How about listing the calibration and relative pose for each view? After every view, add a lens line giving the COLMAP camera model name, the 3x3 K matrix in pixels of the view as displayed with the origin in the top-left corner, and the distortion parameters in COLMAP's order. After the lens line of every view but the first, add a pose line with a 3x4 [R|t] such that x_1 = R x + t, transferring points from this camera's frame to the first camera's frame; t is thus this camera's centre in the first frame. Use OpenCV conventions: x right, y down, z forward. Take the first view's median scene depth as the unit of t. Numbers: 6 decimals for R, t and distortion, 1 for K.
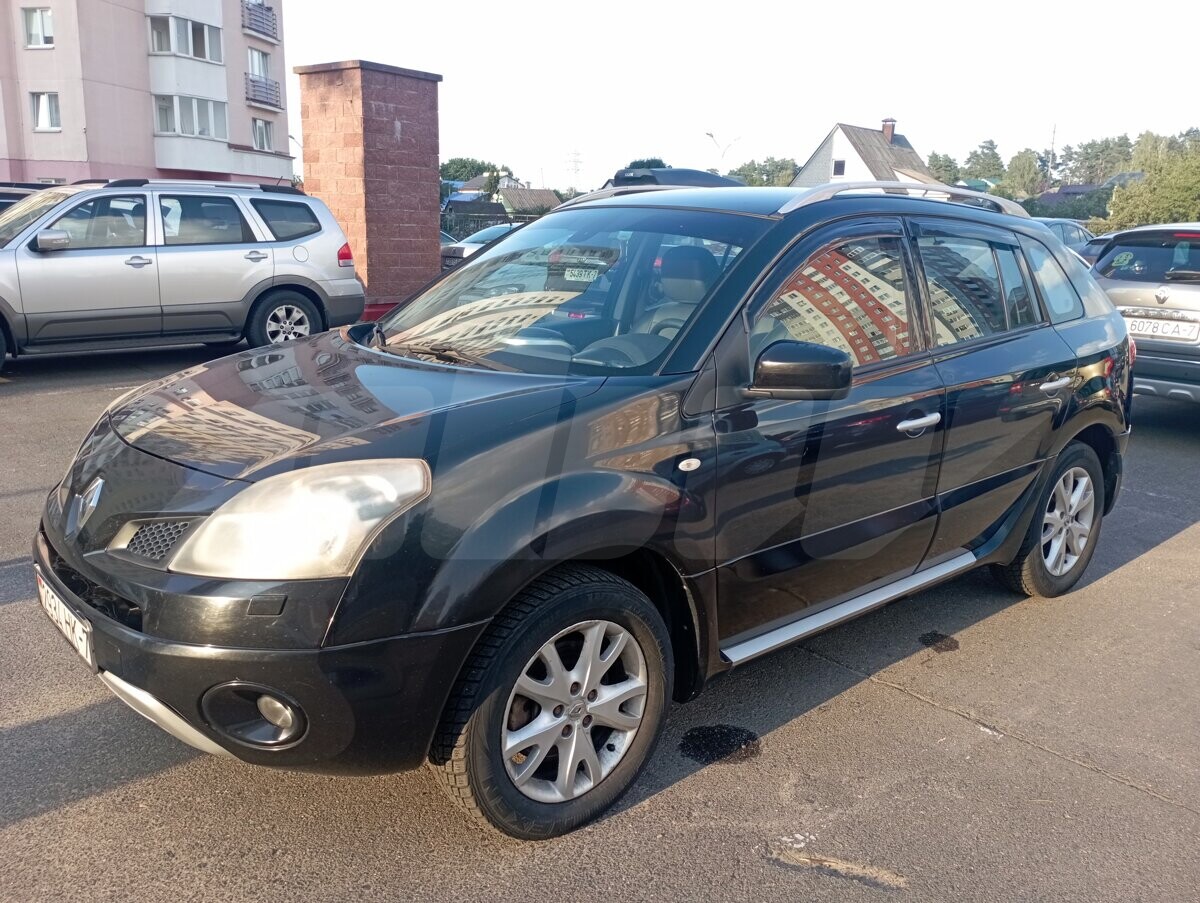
lens RADIAL K [[992.1, 0, 610.9], [0, 992.1, 451.3], [0, 0, 1]] dist [0.100155, -0.121762]
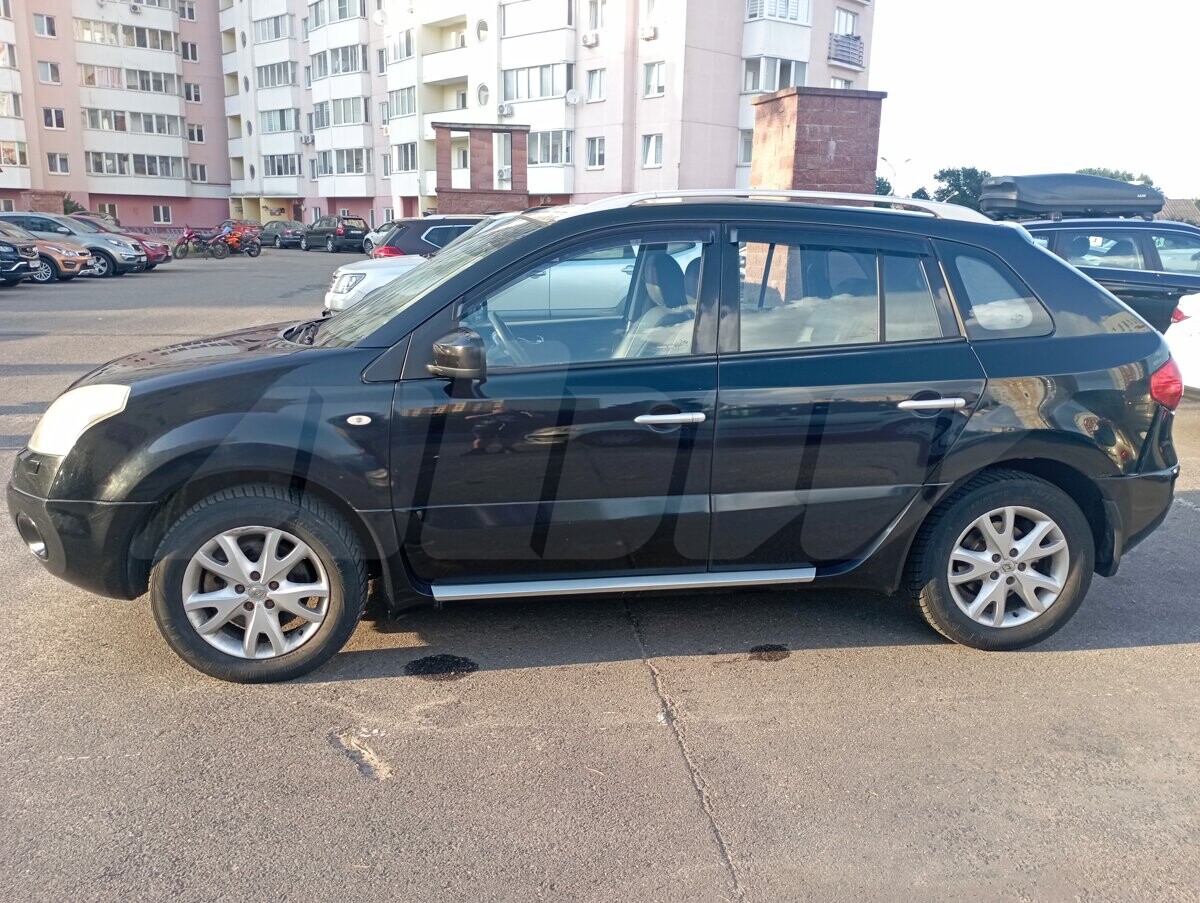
lens RADIAL K [[992.1, 0, 610.9], [0, 992.1, 451.3], [0, 0, 1]] dist [0.100155, -0.121762]
pose [[0.830986, 0.108937, -0.545522, 0.698036], [-0.118813, 0.992767, 0.017262, -0.004748], [0.543456, 0.050471, 0.837919, 0.081835]]
